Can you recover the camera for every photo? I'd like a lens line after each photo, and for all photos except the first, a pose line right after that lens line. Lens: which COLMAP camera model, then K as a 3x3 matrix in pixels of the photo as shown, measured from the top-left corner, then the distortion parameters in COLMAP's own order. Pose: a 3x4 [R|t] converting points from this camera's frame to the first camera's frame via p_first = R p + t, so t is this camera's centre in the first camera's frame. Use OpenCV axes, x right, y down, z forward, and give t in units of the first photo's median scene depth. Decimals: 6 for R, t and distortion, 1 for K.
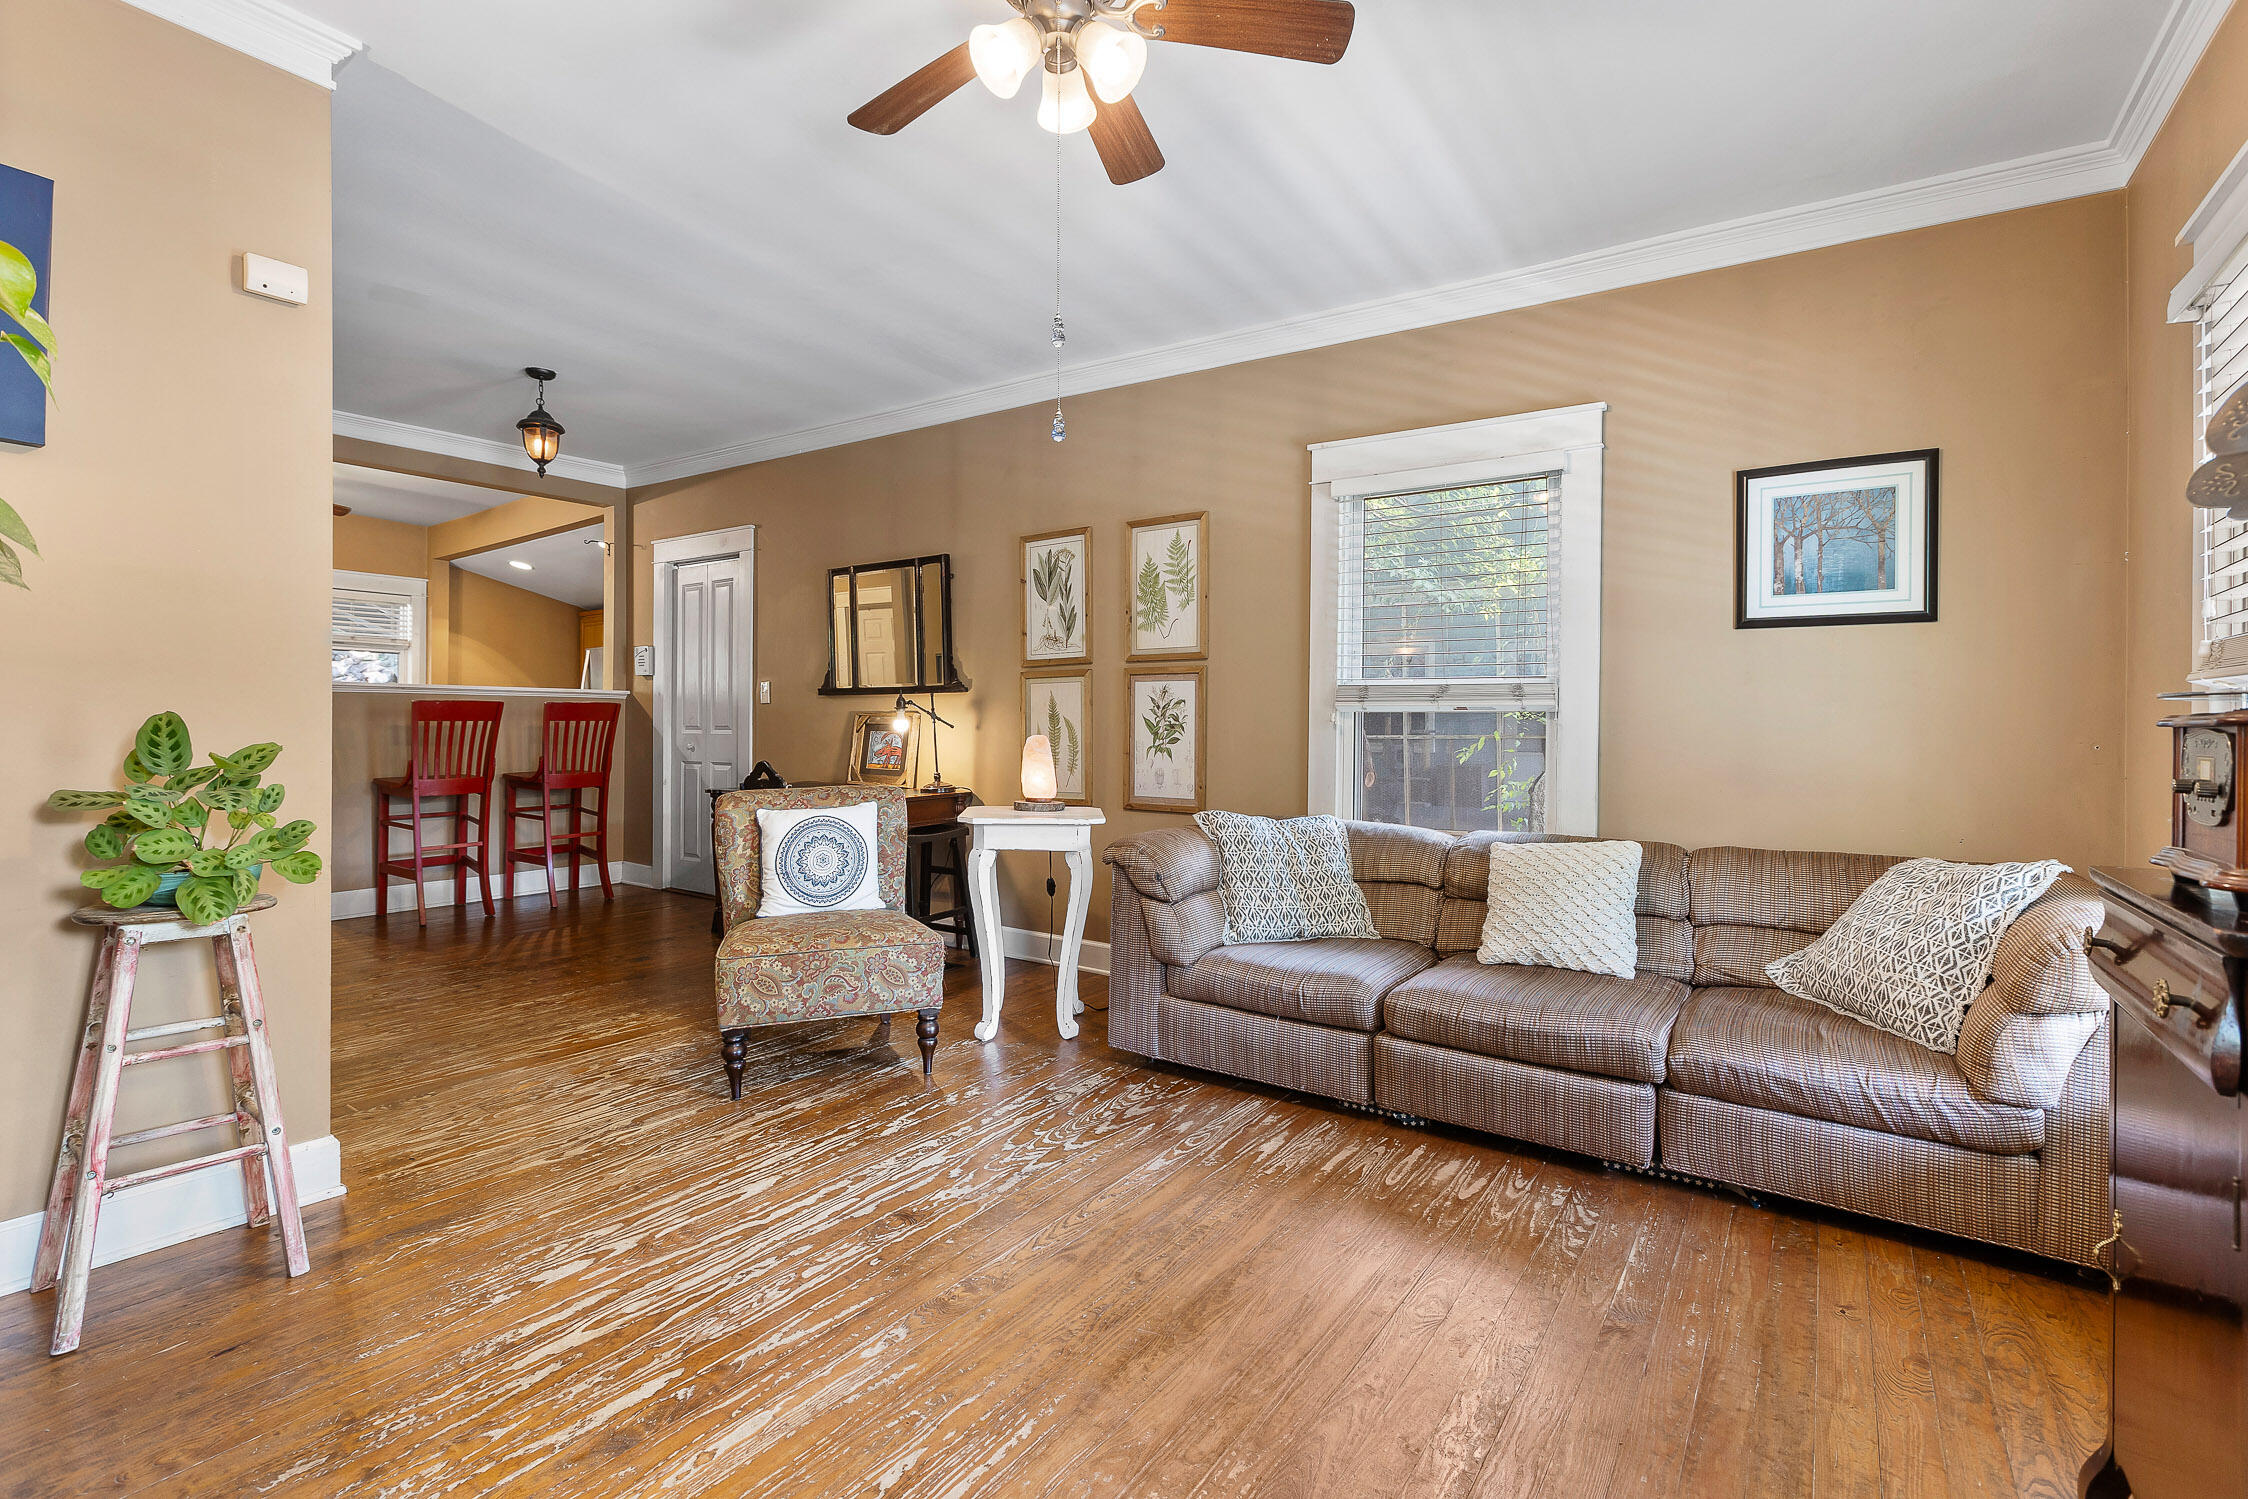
lens RADIAL K [[1014.9, 0, 1127.5], [0, 1014.9, 735.9], [0, 0, 1]] dist [0.000374, 0.000116]
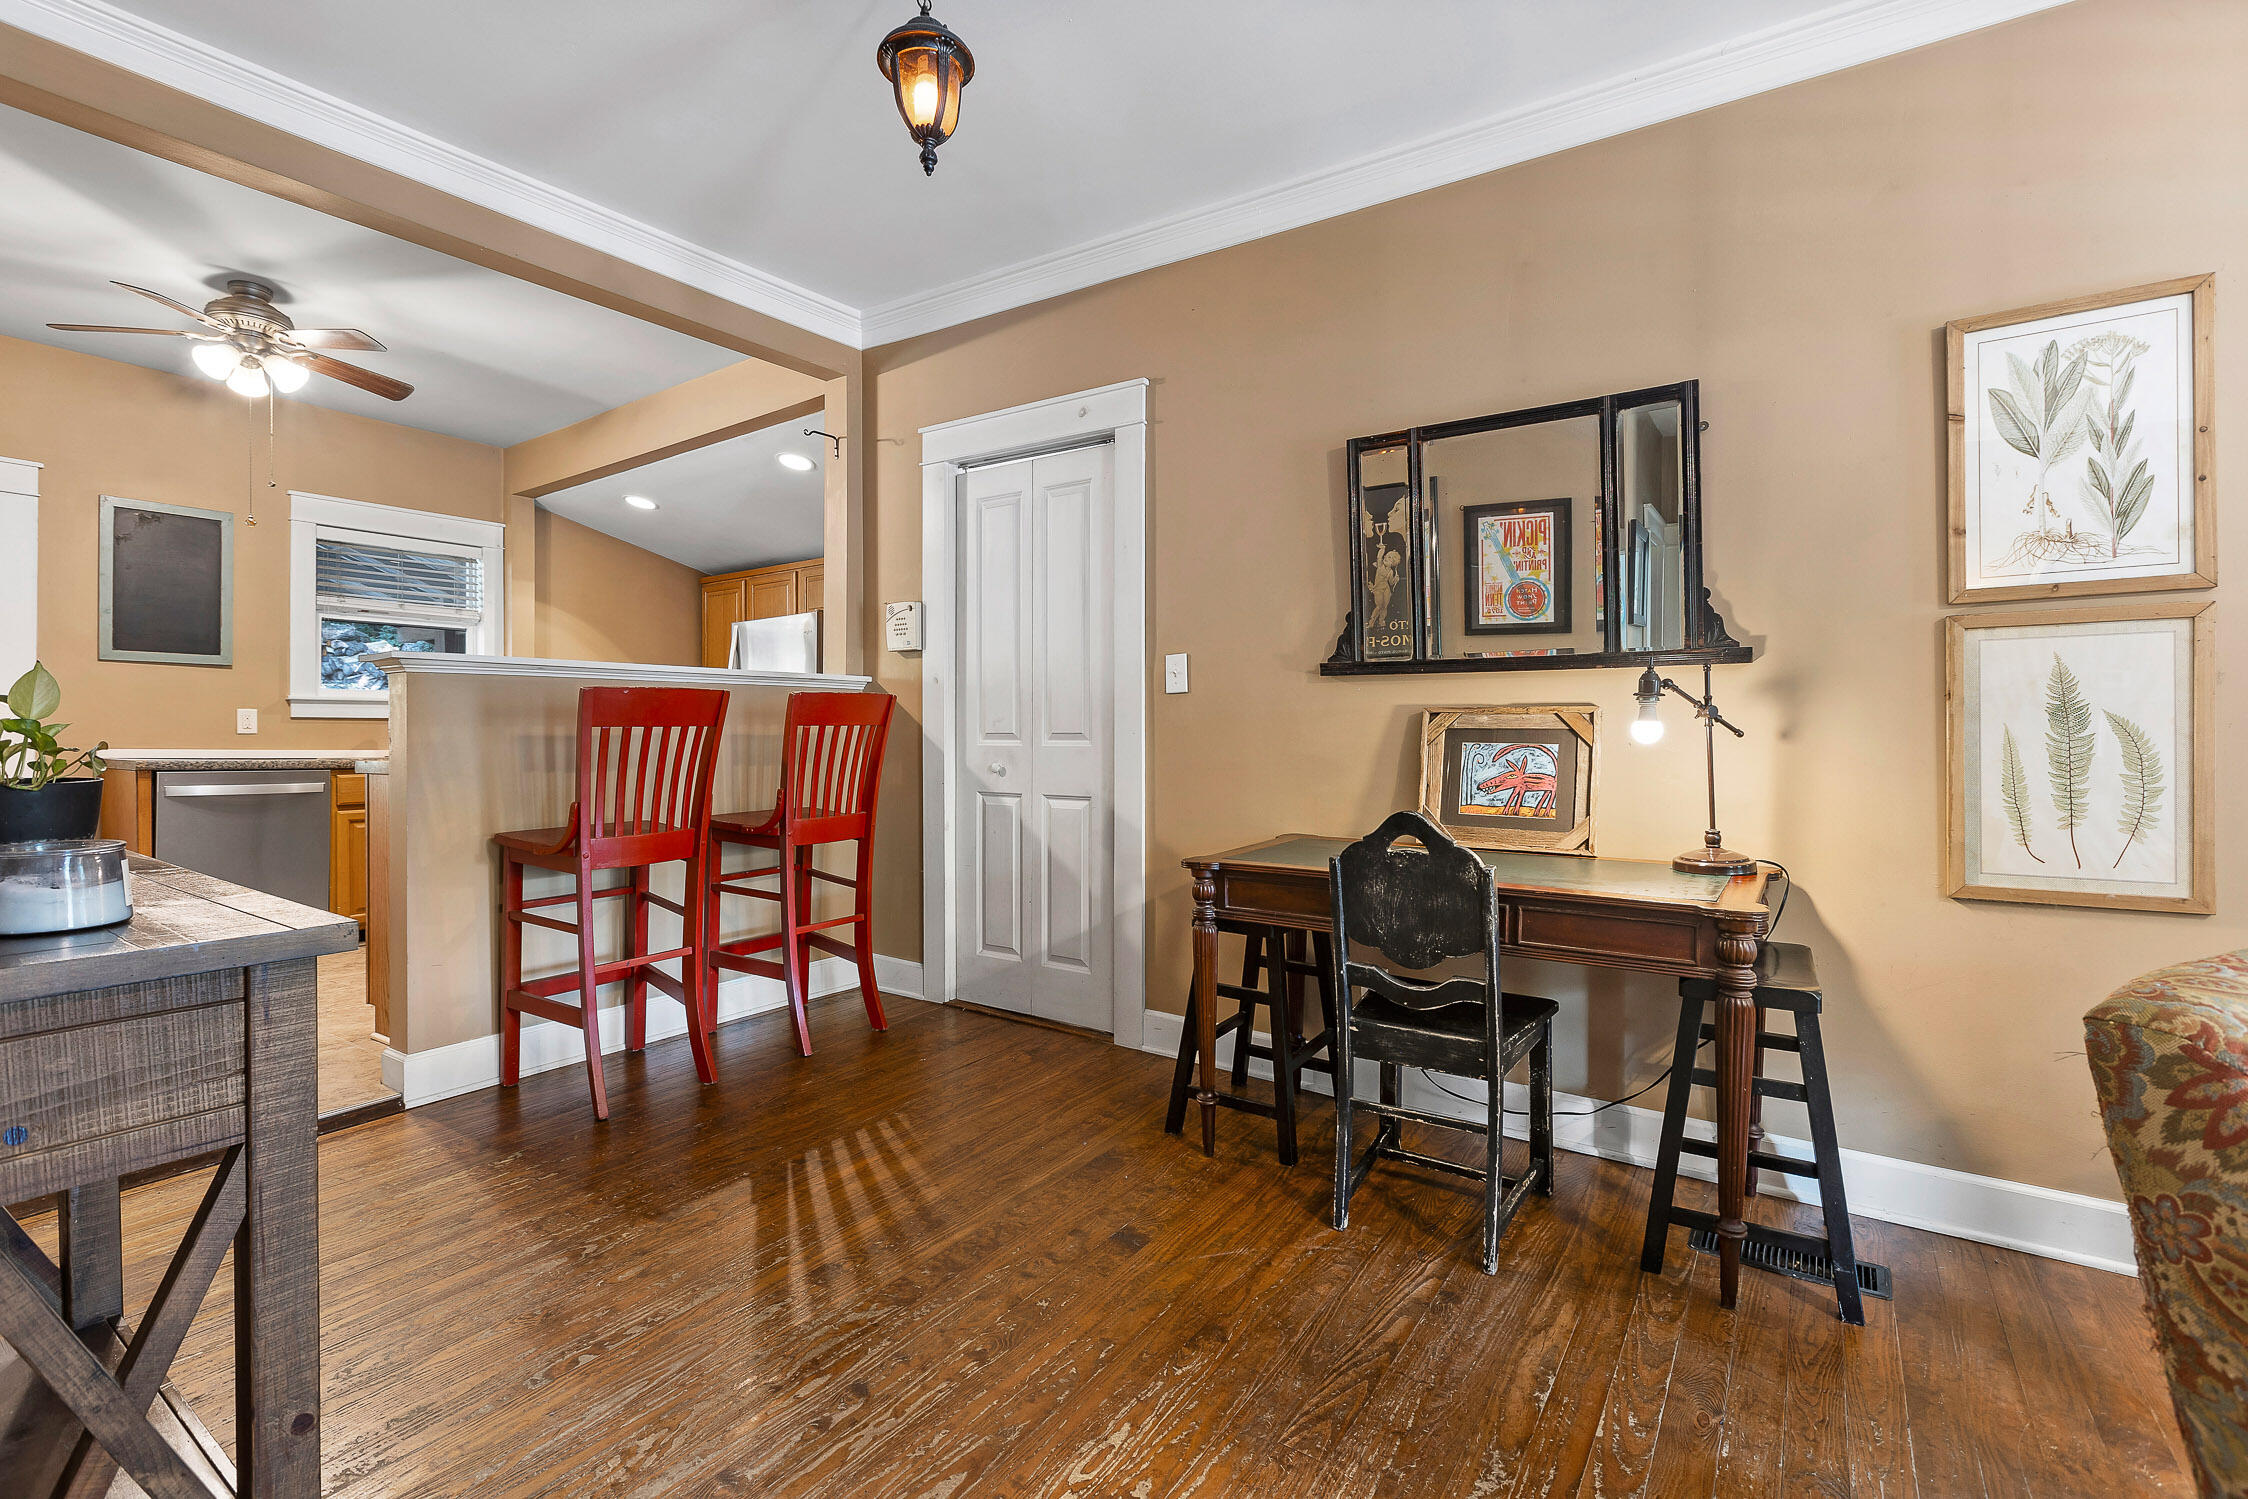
lens RADIAL K [[1010.2, 0, 1124.0], [0, 1010.2, 749.5], [0, 0, 1]] dist [-0.004235, -0.000292]
pose [[0.999968, -0.004074, 0.006832, -0.389333], [0.004007, 0.999944, 0.009770, -0.006327], [-0.006871, -0.009742, 0.999929, 0.437450]]
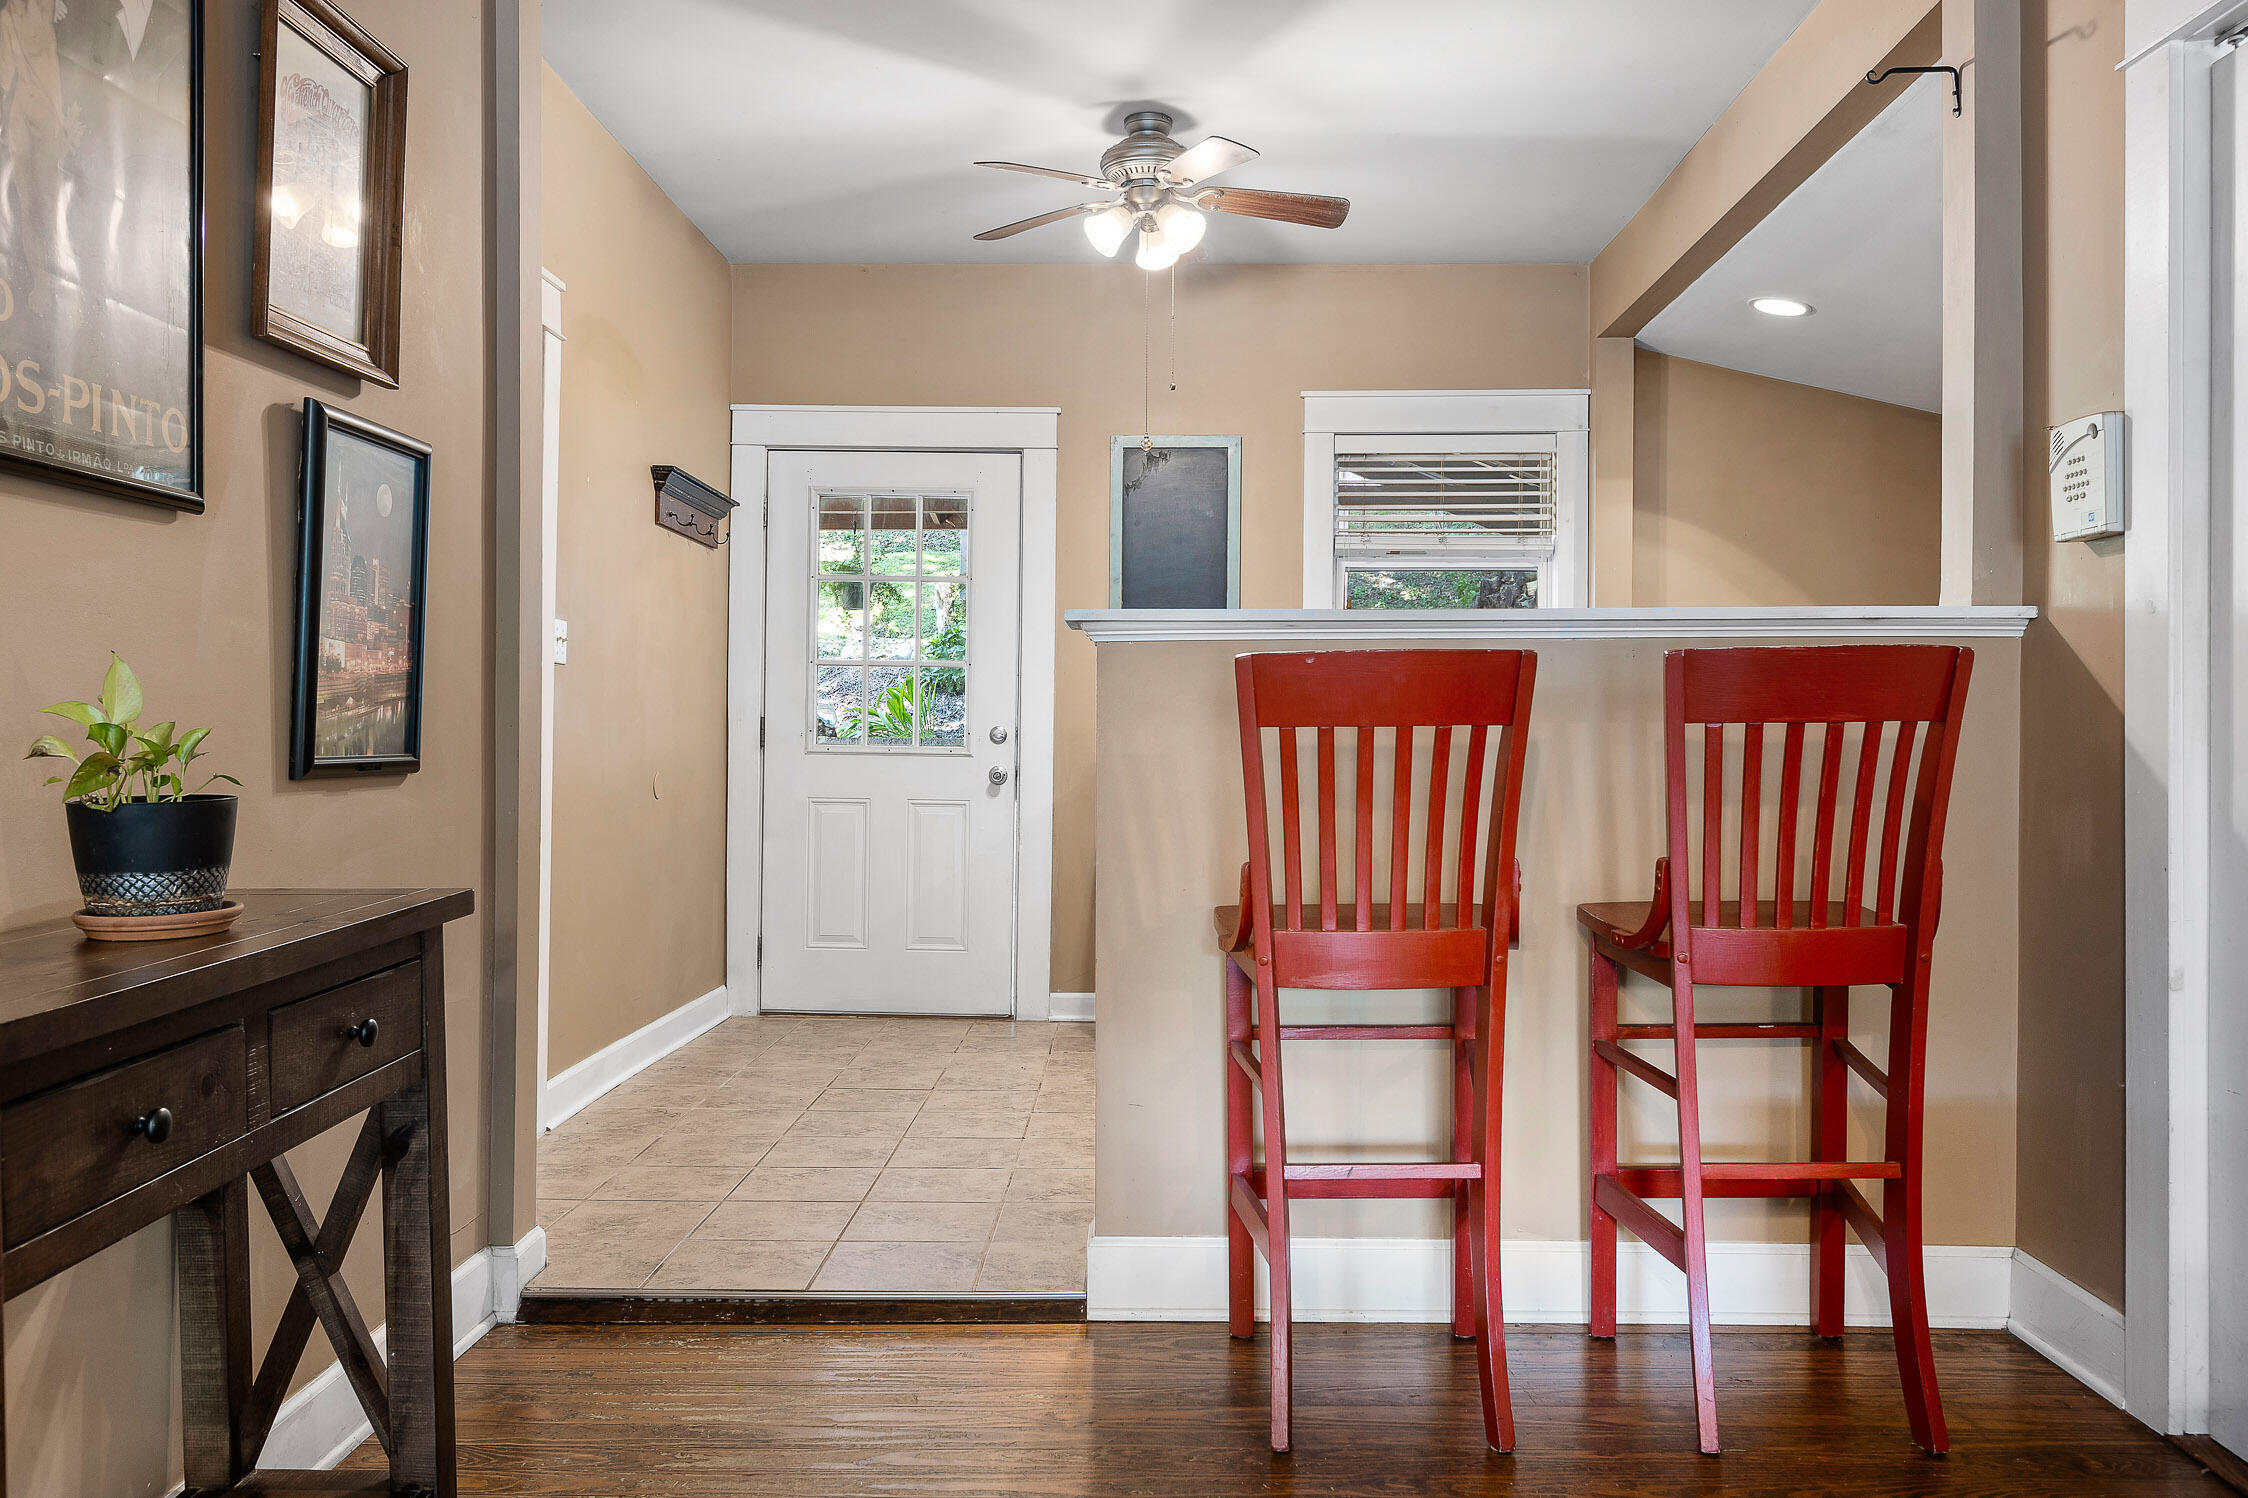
lens RADIAL K [[1771.6, 0, 1079.7], [0, 1771.6, 722.3], [0, 0, 1]] dist [0.026130, -0.002486]
pose [[0.540129, -0.007978, -0.841545, -0.269698], [-0.006291, 0.999889, -0.013517, -0.007559], [0.841559, 0.012596, 0.540019, 0.620677]]
